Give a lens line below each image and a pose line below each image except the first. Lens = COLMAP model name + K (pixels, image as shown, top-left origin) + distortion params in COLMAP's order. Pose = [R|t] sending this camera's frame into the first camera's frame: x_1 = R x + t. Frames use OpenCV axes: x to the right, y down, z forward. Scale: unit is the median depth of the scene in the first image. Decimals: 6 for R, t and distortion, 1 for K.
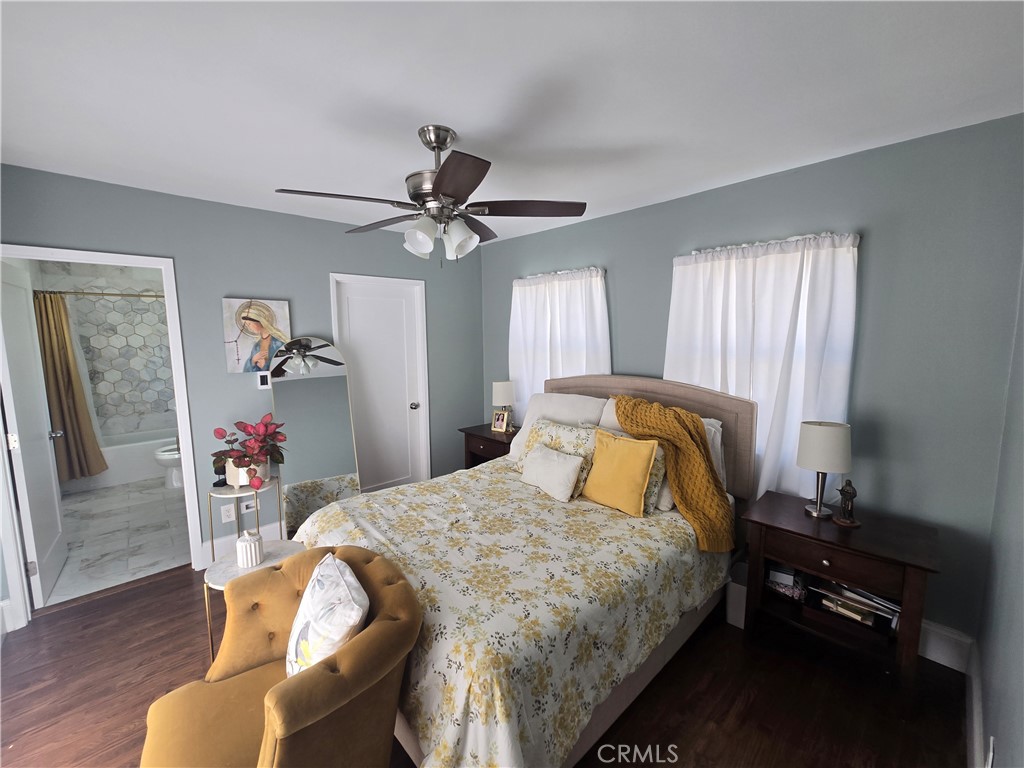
lens RADIAL K [[421.0, 0, 507.1], [0, 421.0, 380.7], [0, 0, 1]] dist [-0.002552, 0.000076]
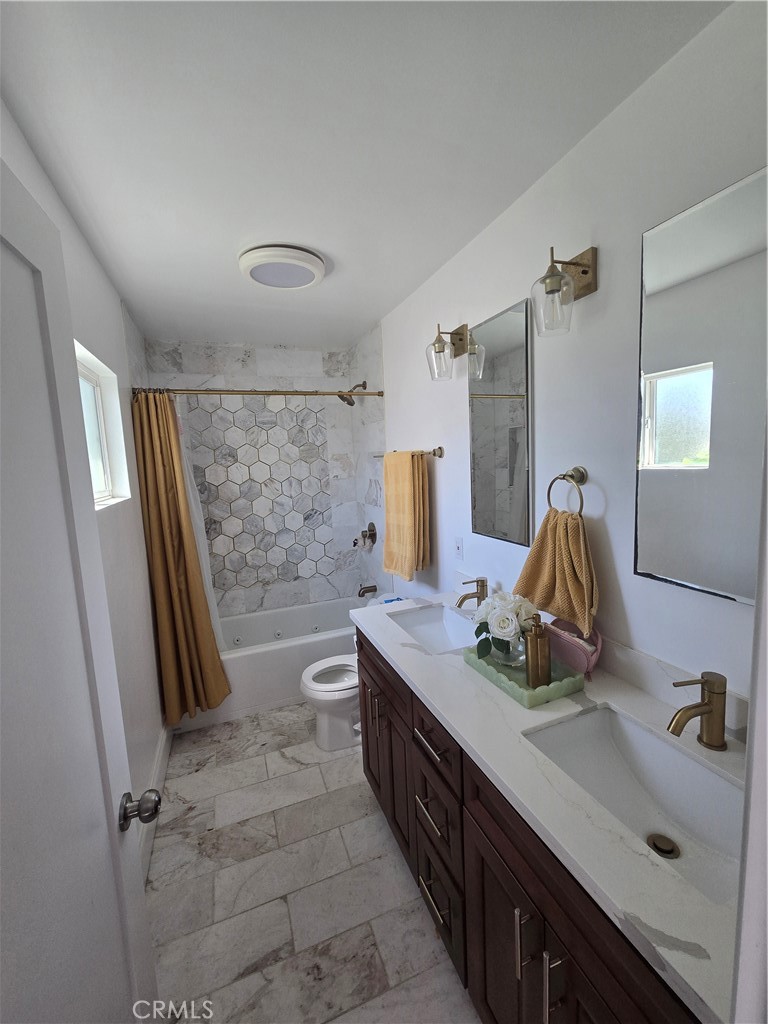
lens RADIAL K [[429.8, 0, 384.0], [0, 429.8, 512.0], [0, 0, 1]] dist [-0.000365, 0.000017]
pose [[0.932466, 0.012250, -0.361049, -0.493229], [-0.007218, 0.999857, 0.015284, -0.047306], [0.361185, -0.011646, 0.932422, 0.477416]]
